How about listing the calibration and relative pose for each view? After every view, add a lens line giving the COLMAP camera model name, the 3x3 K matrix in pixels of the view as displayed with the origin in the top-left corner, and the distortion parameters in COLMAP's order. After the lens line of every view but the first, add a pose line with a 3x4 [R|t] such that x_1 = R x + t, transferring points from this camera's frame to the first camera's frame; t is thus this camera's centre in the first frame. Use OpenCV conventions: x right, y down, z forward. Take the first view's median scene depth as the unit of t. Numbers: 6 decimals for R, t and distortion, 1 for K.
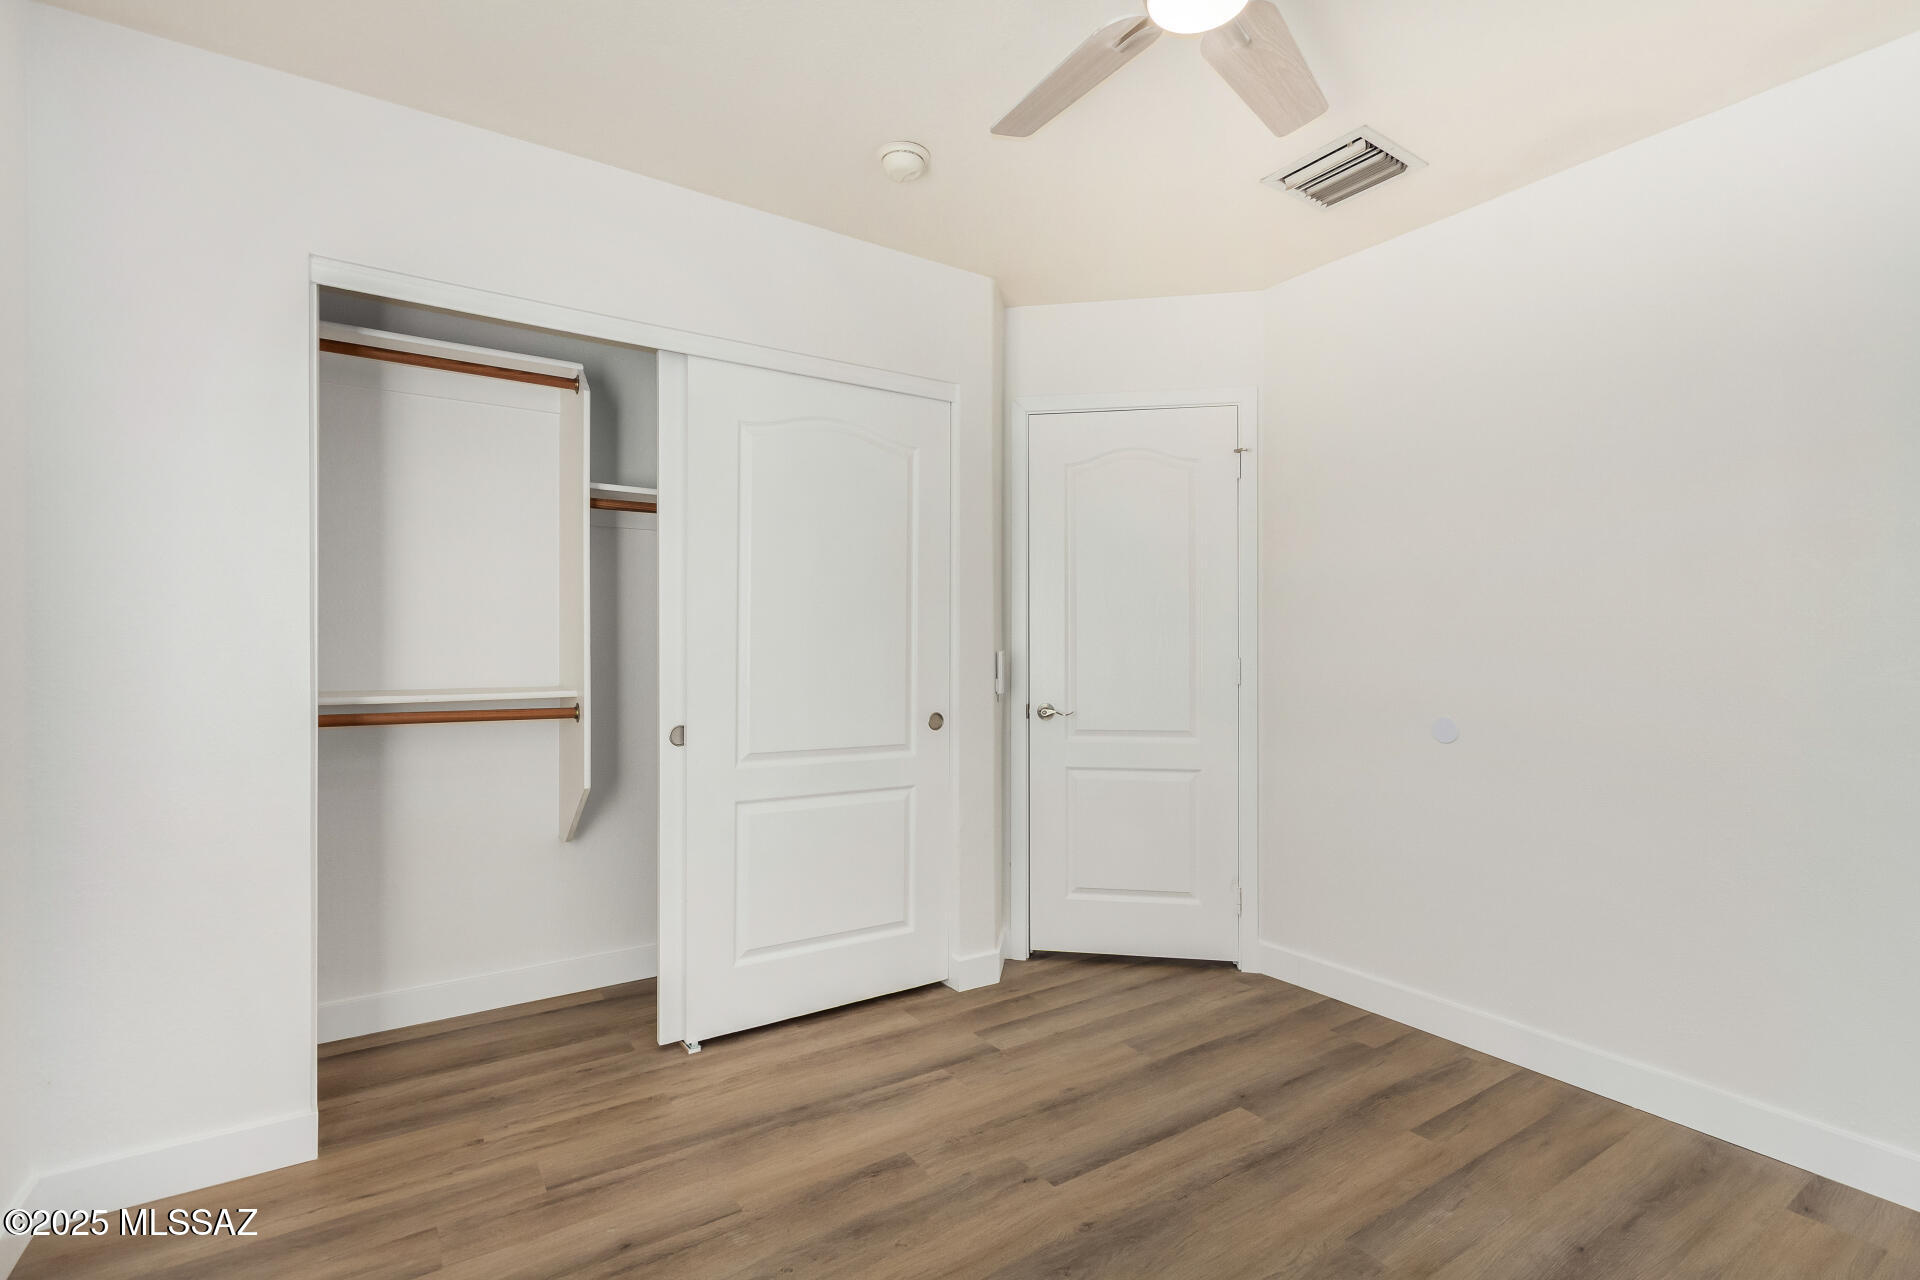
lens RADIAL K [[916.0, 0, 965.4], [0, 916.0, 649.7], [0, 0, 1]] dist [0.009082, -0.001025]
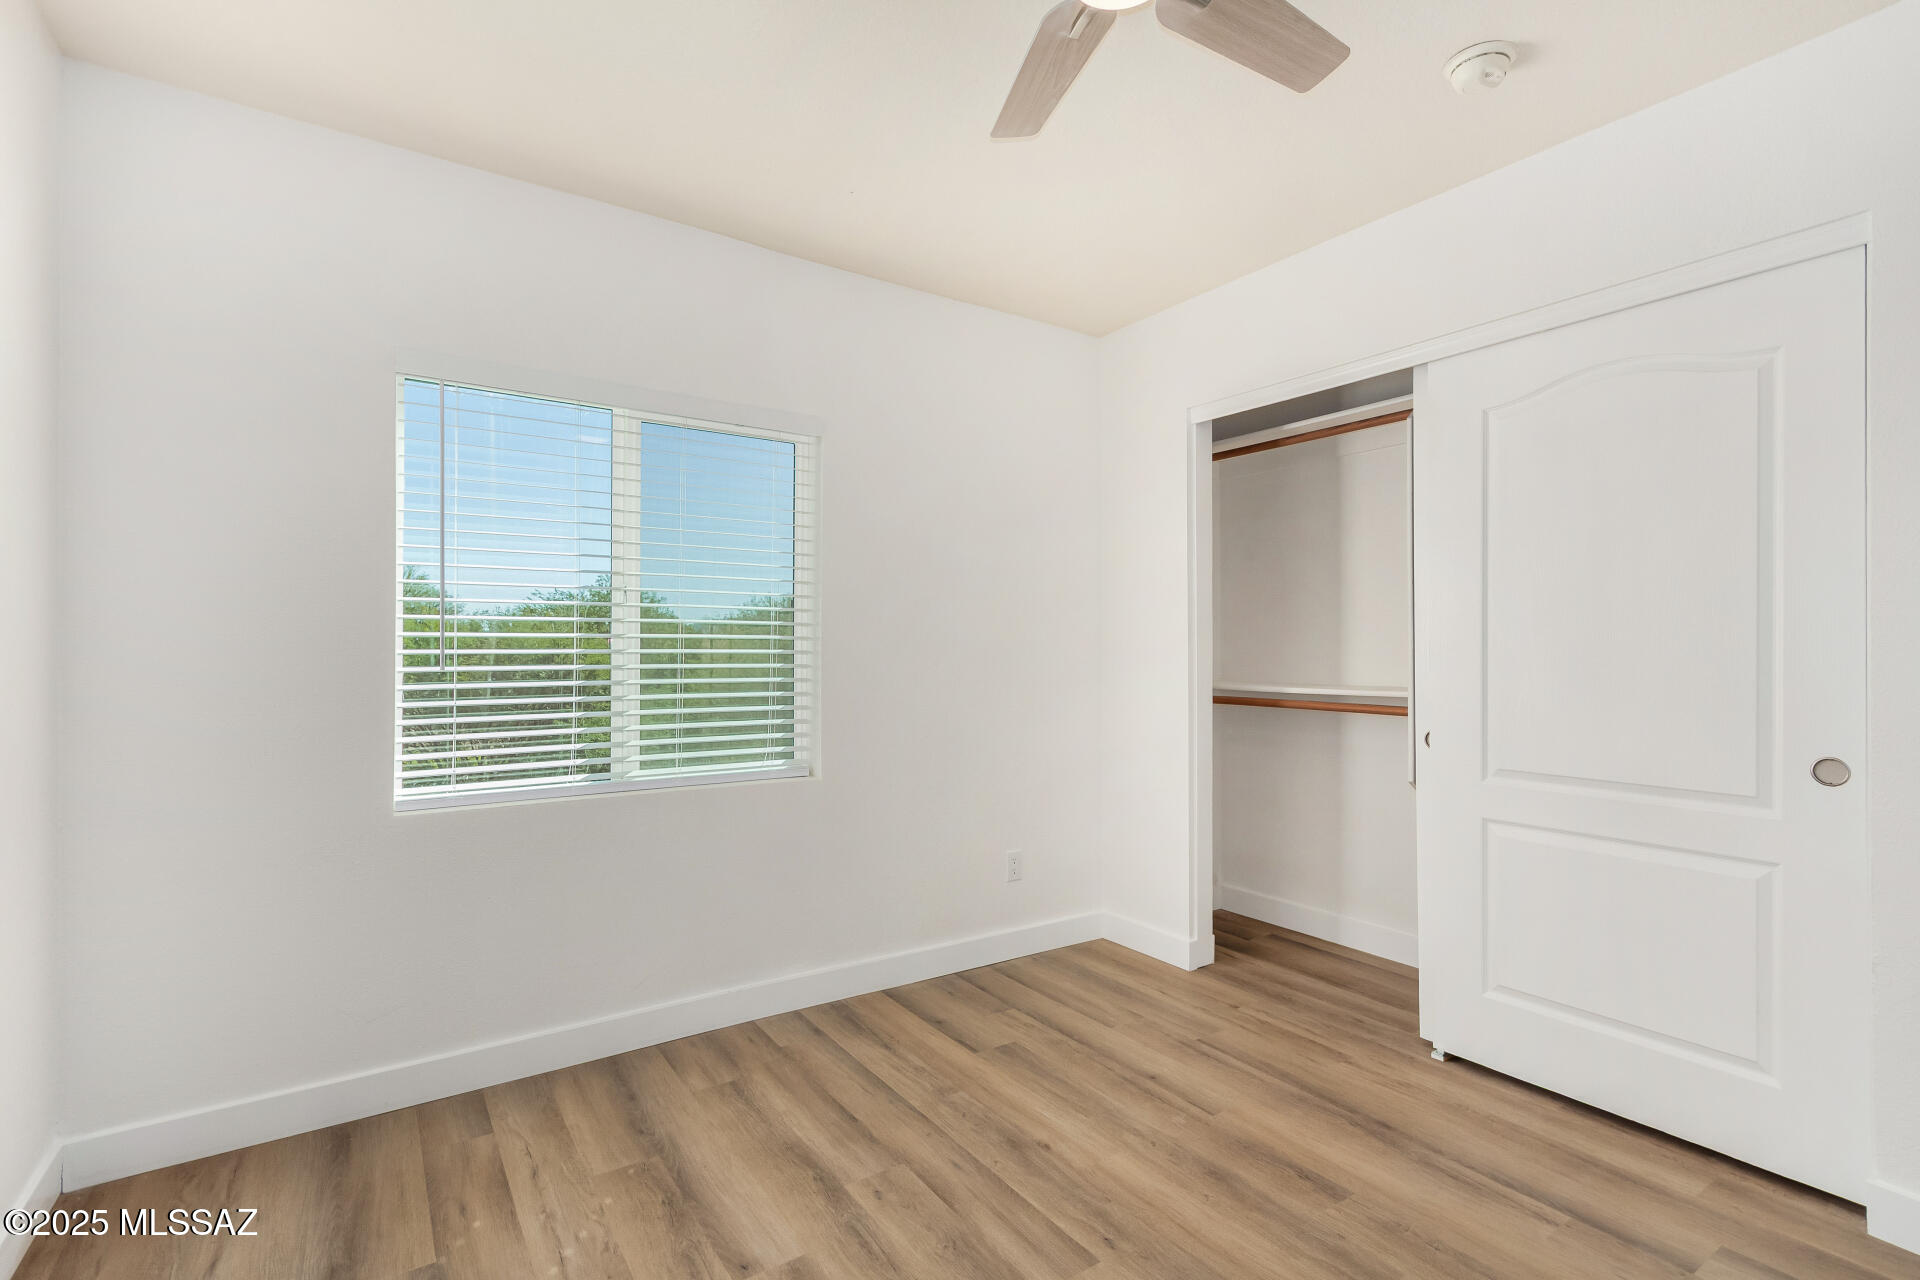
lens RADIAL K [[916.0, 0, 952.2], [0, 916.0, 640.2], [0, 0, 1]] dist [0.009082, -0.001025]
pose [[-0.026939, -0.011626, -0.999569, 0.781863], [-0.002361, 0.999930, -0.011566, -0.002334], [0.999634, 0.002049, -0.026965, 0.544166]]
